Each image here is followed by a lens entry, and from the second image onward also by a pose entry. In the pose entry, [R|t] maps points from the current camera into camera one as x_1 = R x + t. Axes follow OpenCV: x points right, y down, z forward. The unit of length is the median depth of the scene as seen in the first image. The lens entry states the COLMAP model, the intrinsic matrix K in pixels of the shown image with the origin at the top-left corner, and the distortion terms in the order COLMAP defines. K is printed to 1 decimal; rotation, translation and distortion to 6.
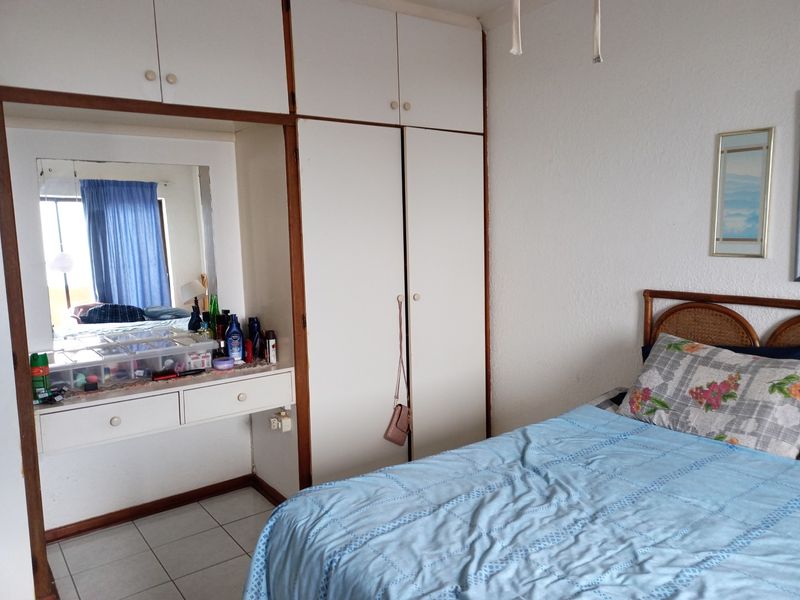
lens RADIAL K [[606.1, 0, 400.0], [0, 606.1, 300.0], [0, 0, 1]] dist [0.040221, -0.009533]
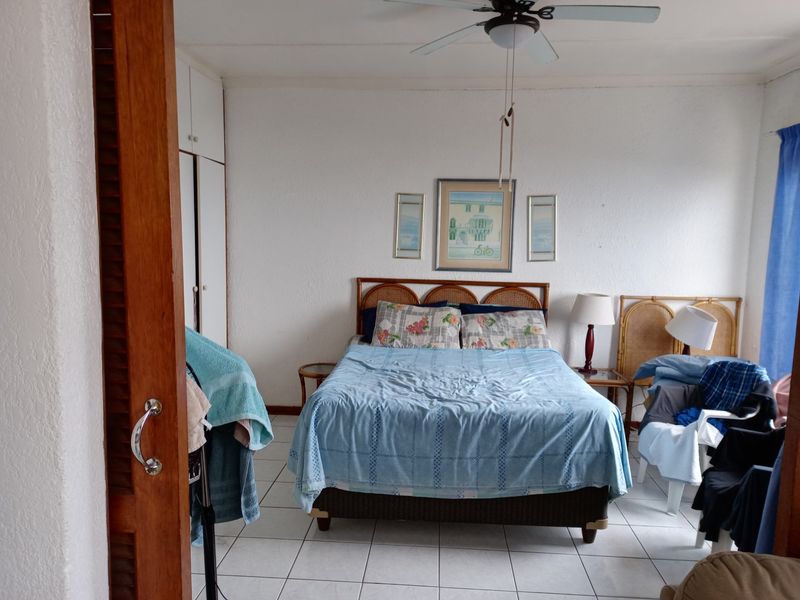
lens RADIAL K [[606.1, 0, 400.0], [0, 606.1, 300.0], [0, 0, 1]] dist [0.040221, -0.009533]
pose [[0.643891, -0.041857, 0.763972, -0.974307], [0.047147, 0.998776, 0.014985, 0.031283], [-0.763663, 0.026370, 0.645076, -0.211292]]
